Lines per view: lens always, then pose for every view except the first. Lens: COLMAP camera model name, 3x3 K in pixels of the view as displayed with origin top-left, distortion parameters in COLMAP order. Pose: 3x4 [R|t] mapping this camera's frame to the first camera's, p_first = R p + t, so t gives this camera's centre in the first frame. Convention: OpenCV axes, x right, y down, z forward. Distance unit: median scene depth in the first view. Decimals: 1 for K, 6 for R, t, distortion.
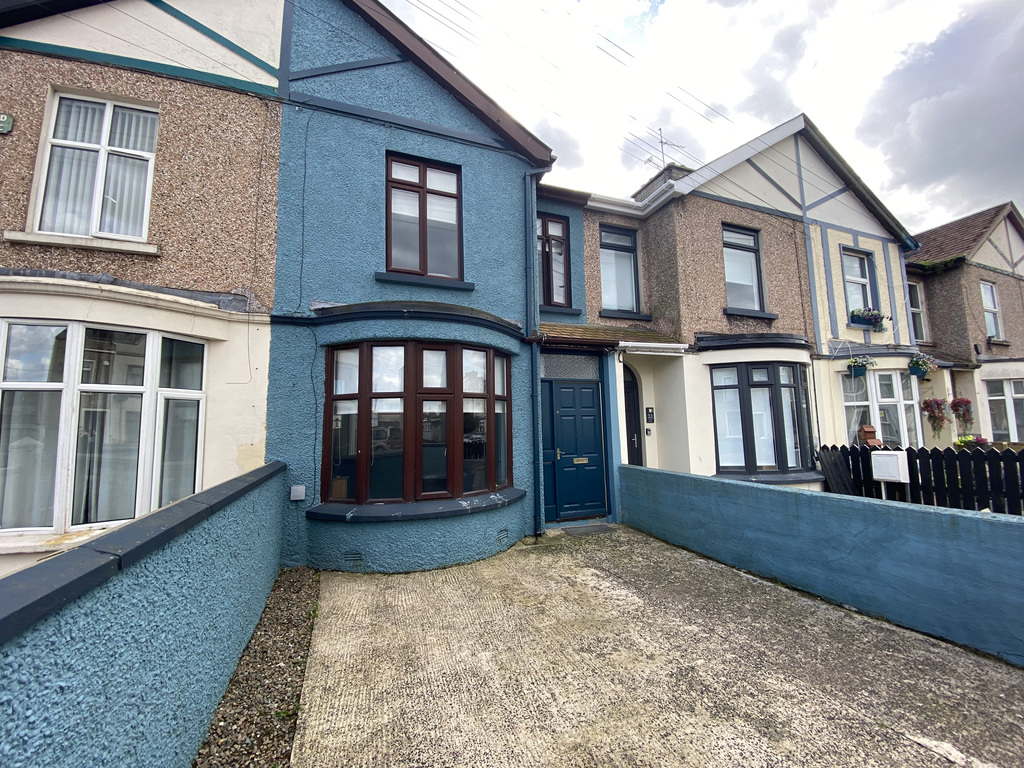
lens RADIAL K [[413.1, 0, 512.8], [0, 413.1, 383.3], [0, 0, 1]] dist [0.024760, -0.023095]
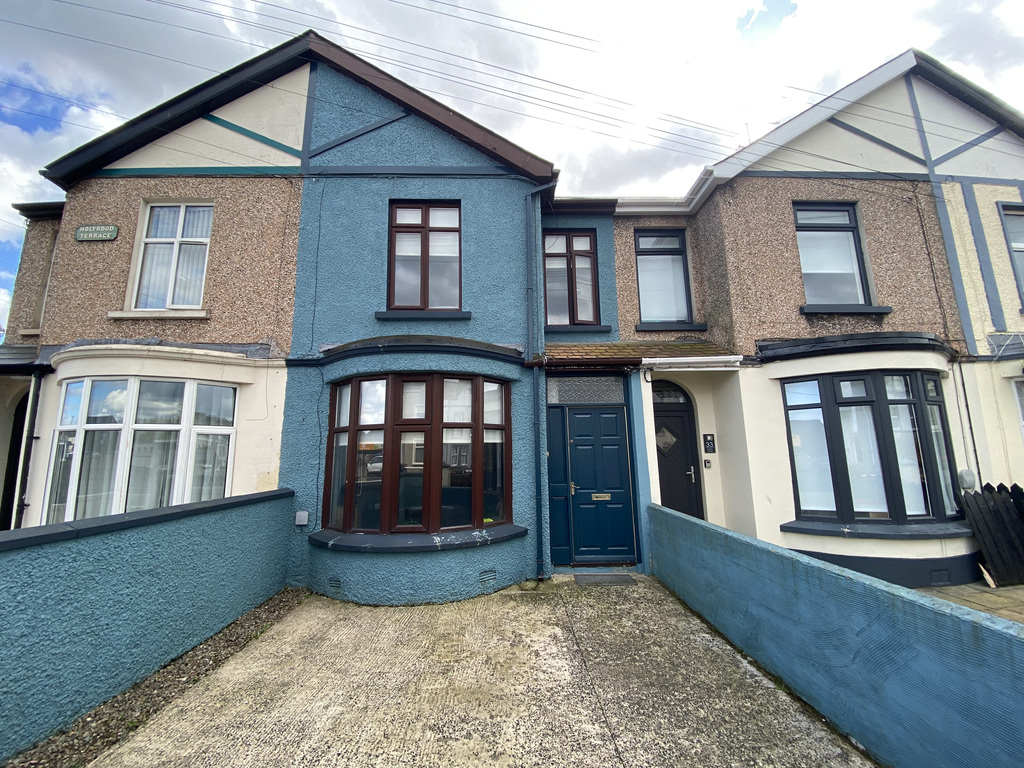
lens RADIAL K [[414.1, 0, 512.0], [0, 414.1, 384.0], [0, 0, 1]] dist [0.020251, -0.020840]
pose [[0.942603, -0.051527, -0.329915, 0.348100], [0.032415, 0.997476, -0.063173, -0.002671], [0.332337, 0.048853, 0.941894, 0.116181]]
